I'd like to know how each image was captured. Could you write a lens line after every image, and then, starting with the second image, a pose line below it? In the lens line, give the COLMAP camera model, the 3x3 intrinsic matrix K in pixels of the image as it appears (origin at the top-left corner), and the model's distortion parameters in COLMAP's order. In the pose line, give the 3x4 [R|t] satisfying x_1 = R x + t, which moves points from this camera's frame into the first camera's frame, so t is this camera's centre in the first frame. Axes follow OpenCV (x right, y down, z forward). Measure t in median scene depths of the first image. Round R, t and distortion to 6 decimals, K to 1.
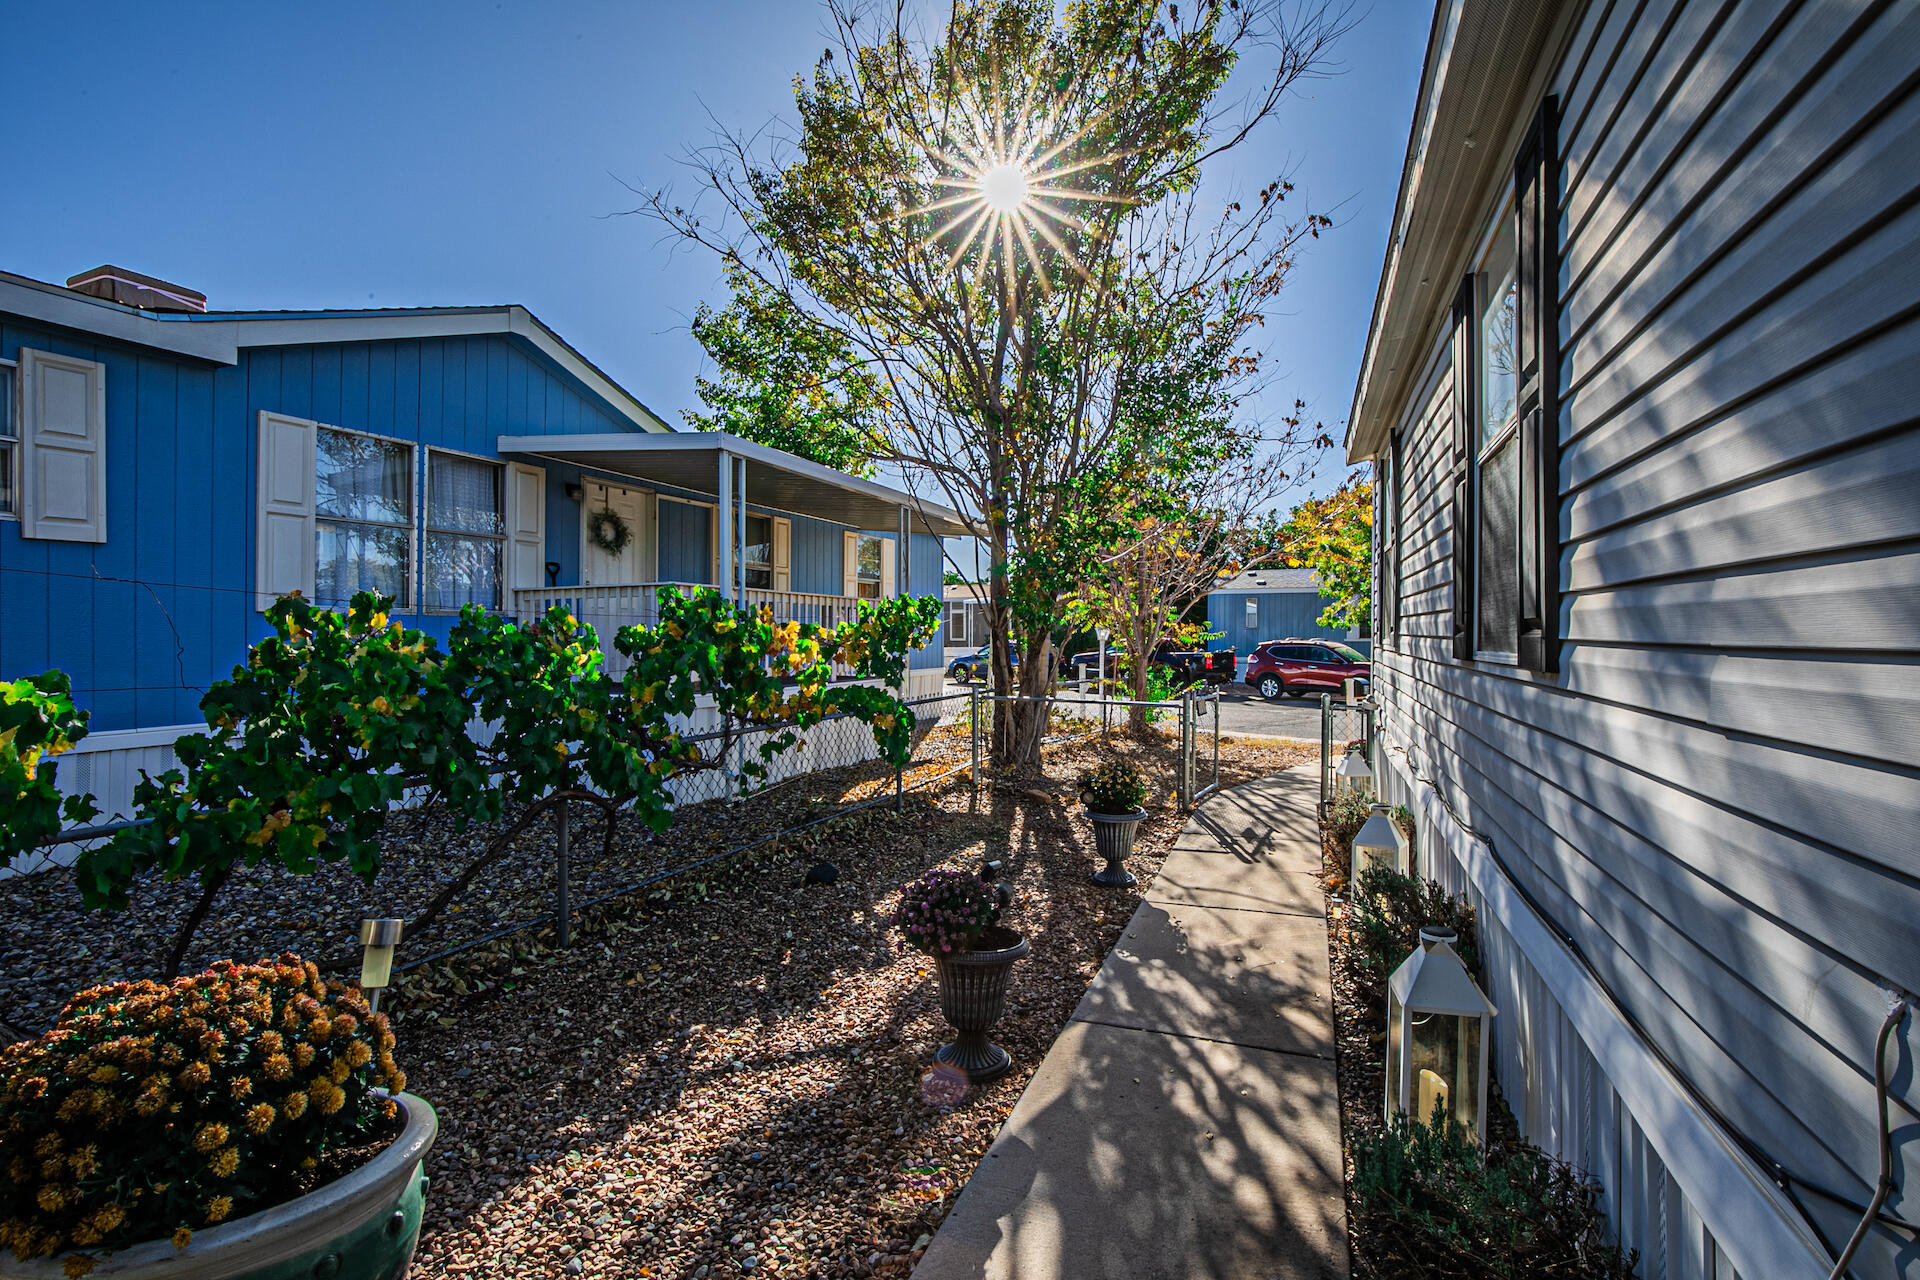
lens RADIAL K [[878.6, 0, 960.0], [0, 878.6, 640.0], [0, 0, 1]] dist [-0.001577, -0.000121]
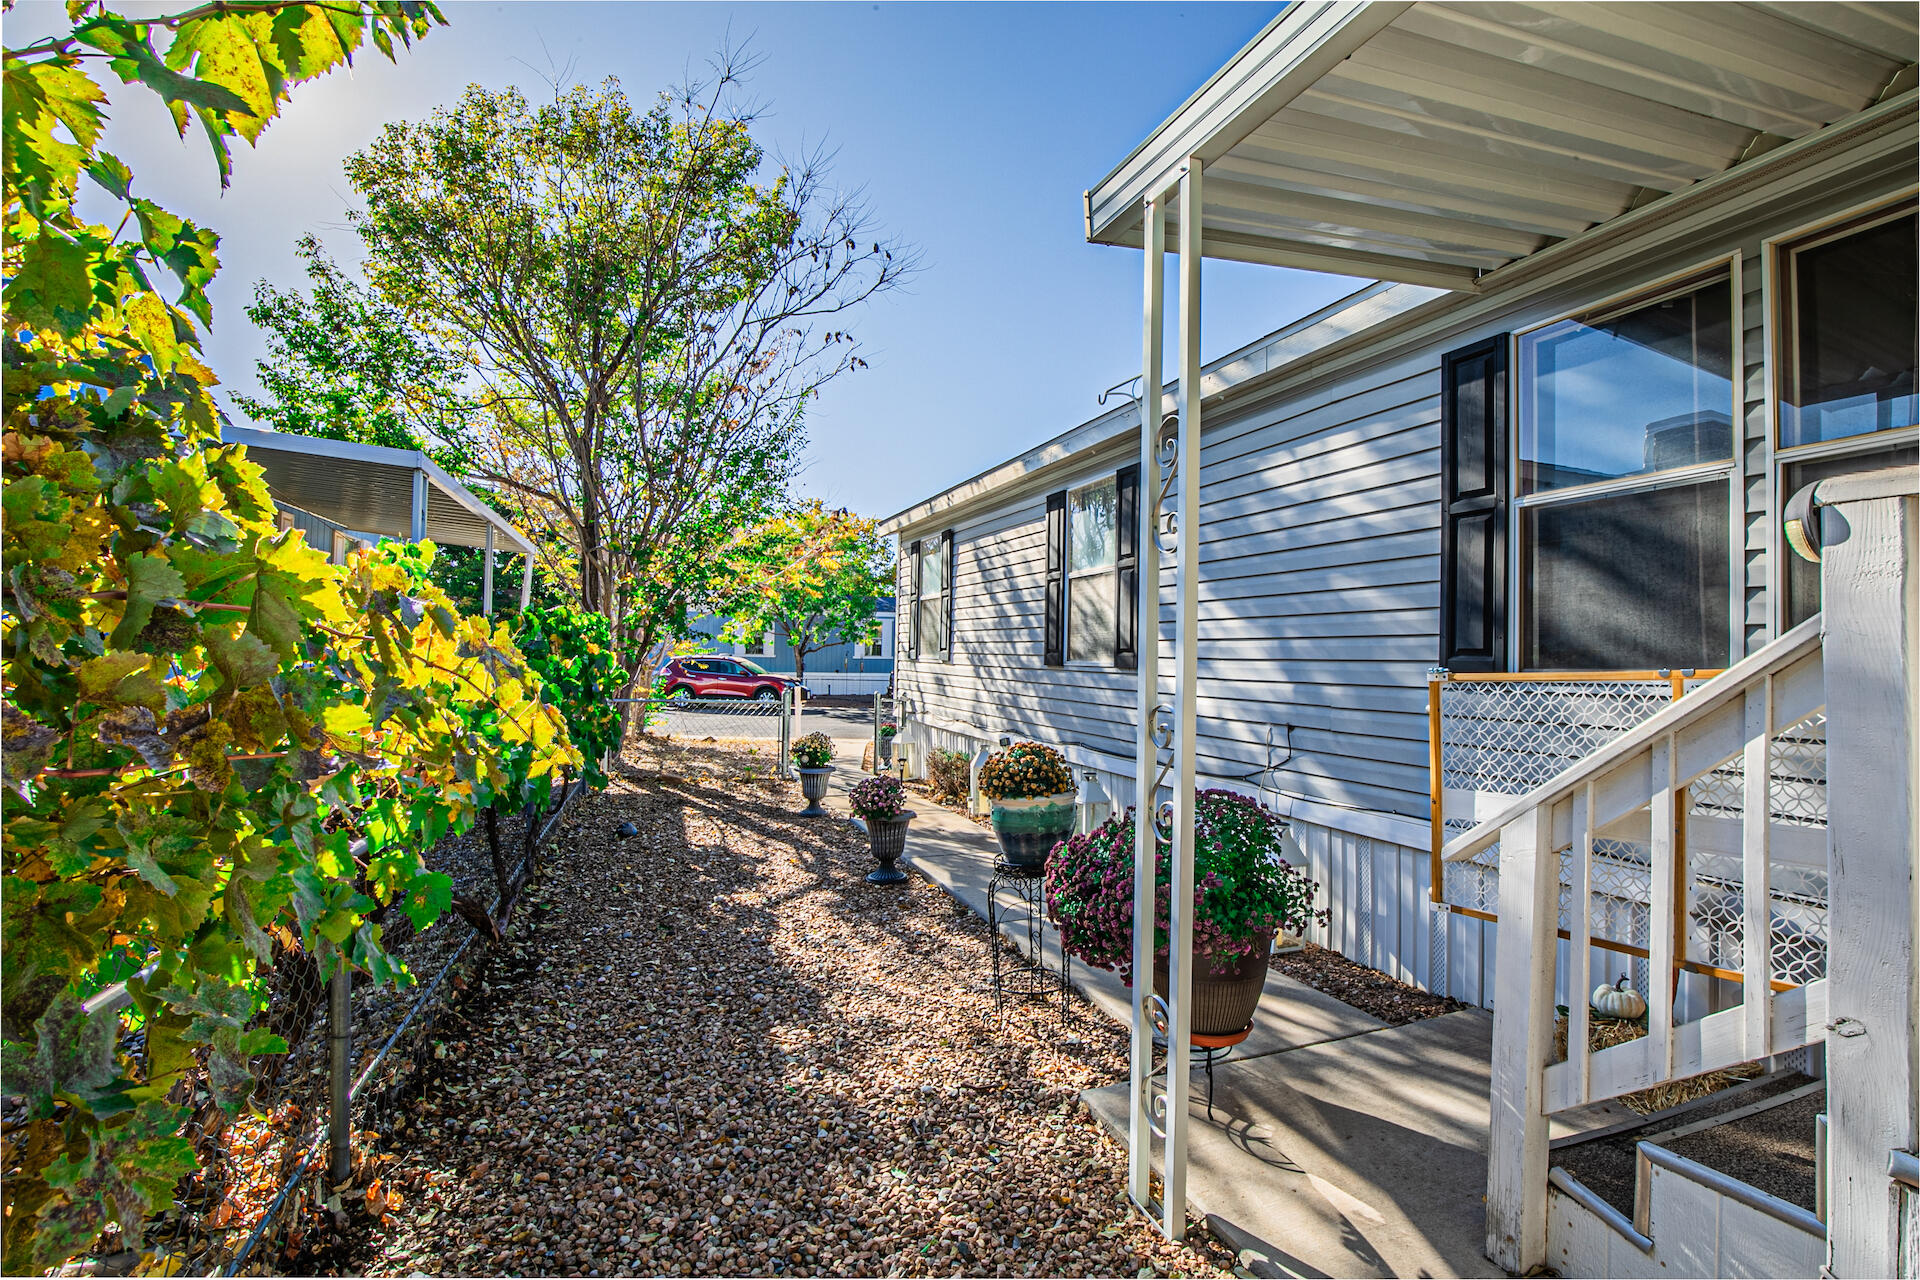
lens RADIAL K [[878.6, 0, 960.0], [0, 878.6, 640.0], [0, 0, 1]] dist [-0.001577, -0.000121]
pose [[0.756718, 0.017128, 0.653517, -0.401878], [-0.006597, 0.999806, -0.018566, 0.000907], [-0.653708, 0.009738, 0.756685, -0.190680]]
